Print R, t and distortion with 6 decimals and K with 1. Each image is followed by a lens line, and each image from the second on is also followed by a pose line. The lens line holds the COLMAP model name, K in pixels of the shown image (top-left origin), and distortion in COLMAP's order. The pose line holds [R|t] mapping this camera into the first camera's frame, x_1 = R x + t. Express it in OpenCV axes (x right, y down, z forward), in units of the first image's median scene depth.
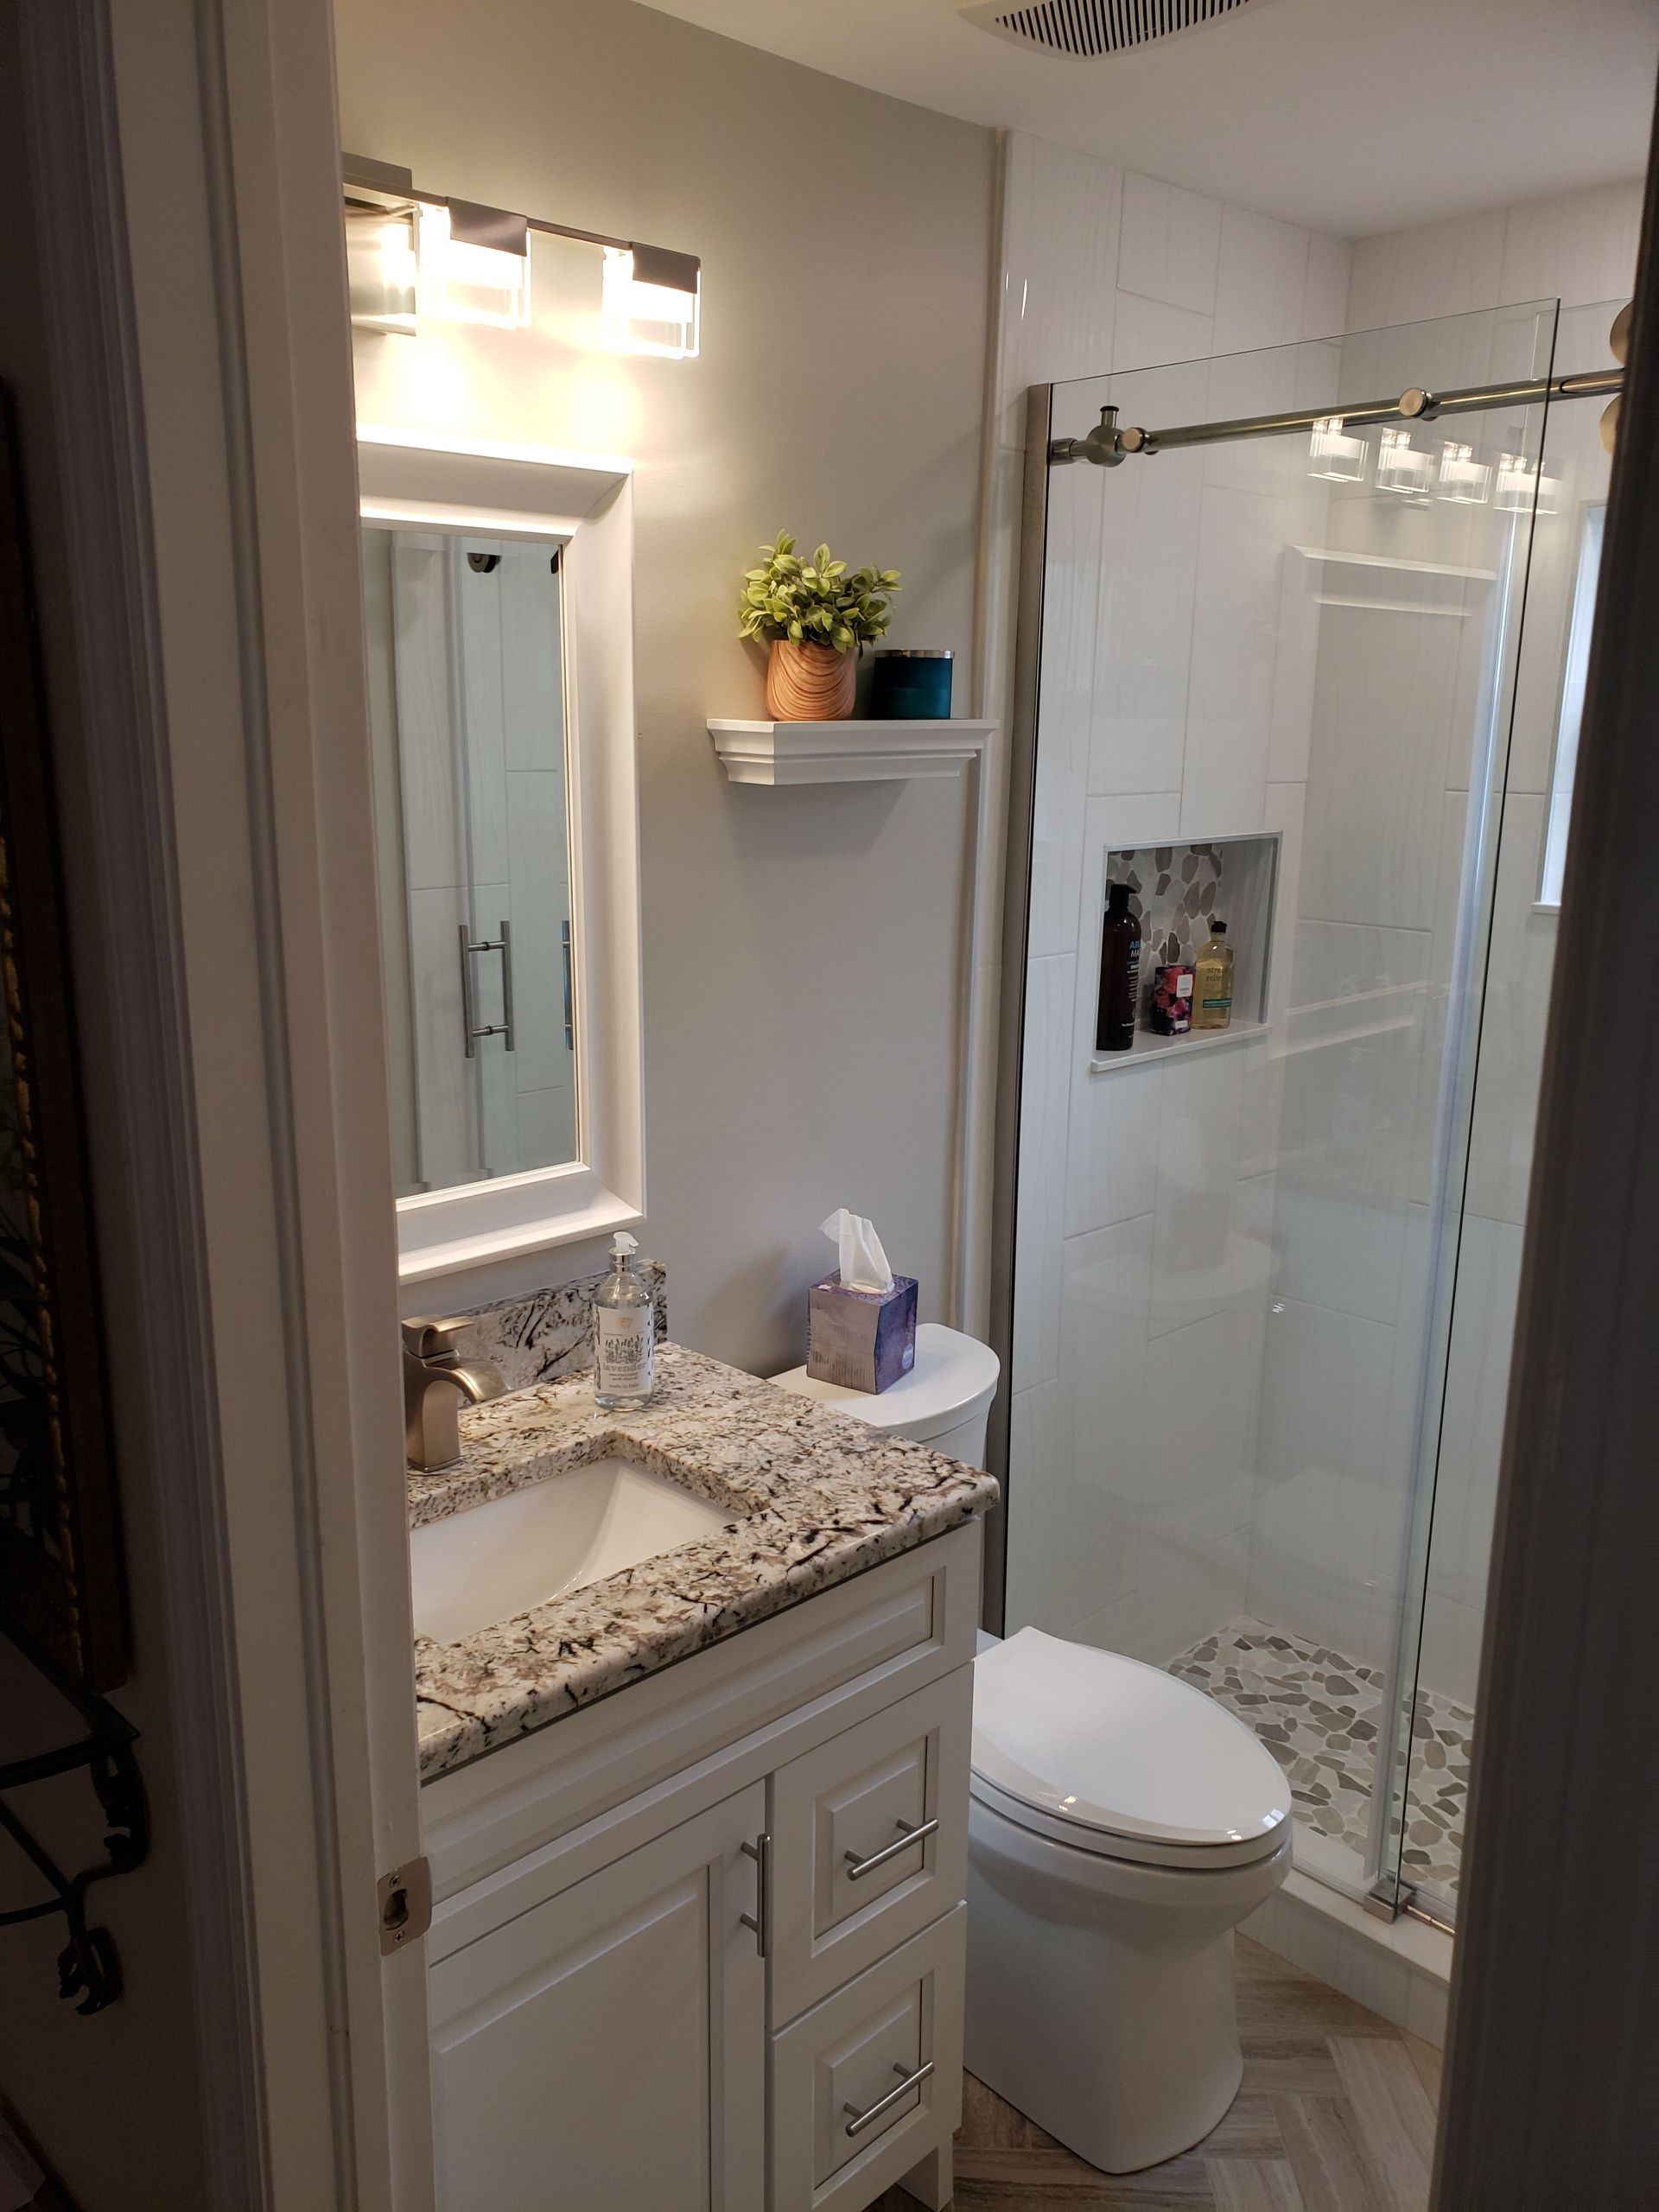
lens RADIAL K [[1727.7, 0, 763.6], [0, 1727.7, 1098.1], [0, 0, 1]] dist [0.047086, -0.026906]
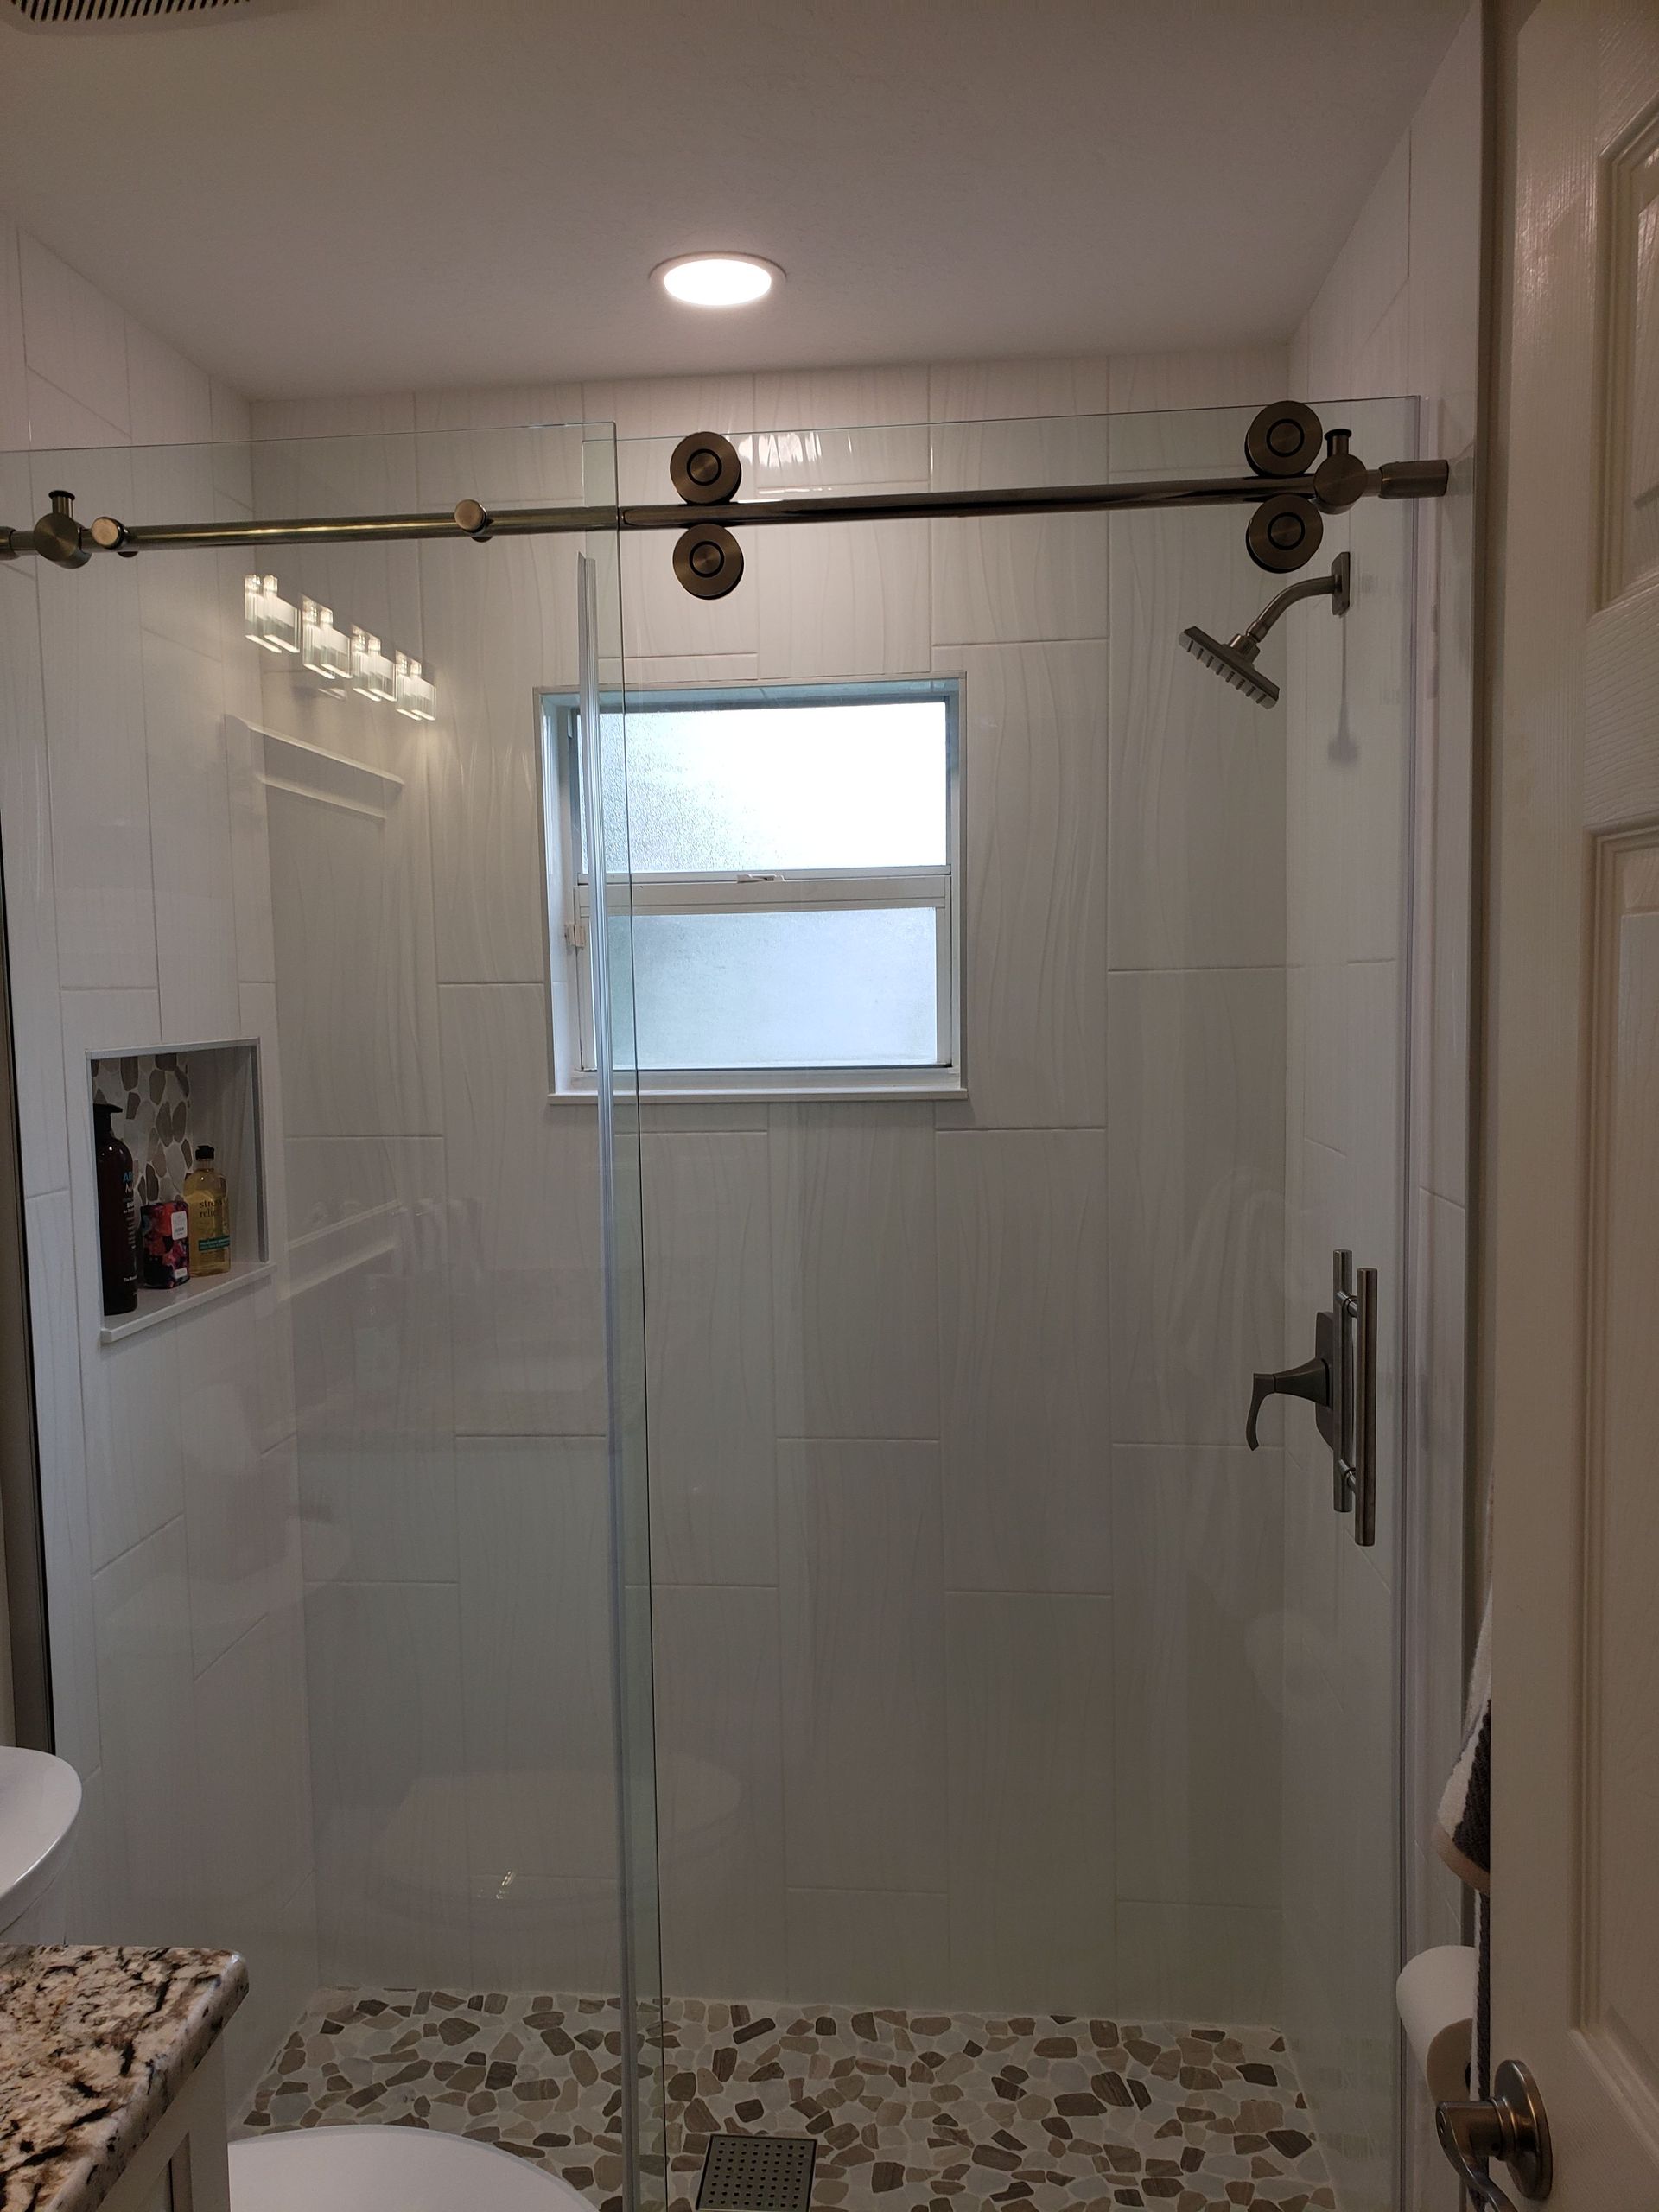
lens RADIAL K [[1727.7, 0, 786.6], [0, 1727.7, 1109.9], [0, 0, 1]] dist [0.047086, -0.026906]
pose [[0.755694, -0.072464, 0.650904, -0.073355], [0.167660, 0.982147, -0.085312, -0.000660], [-0.633101, 0.173600, 0.754351, 0.204465]]
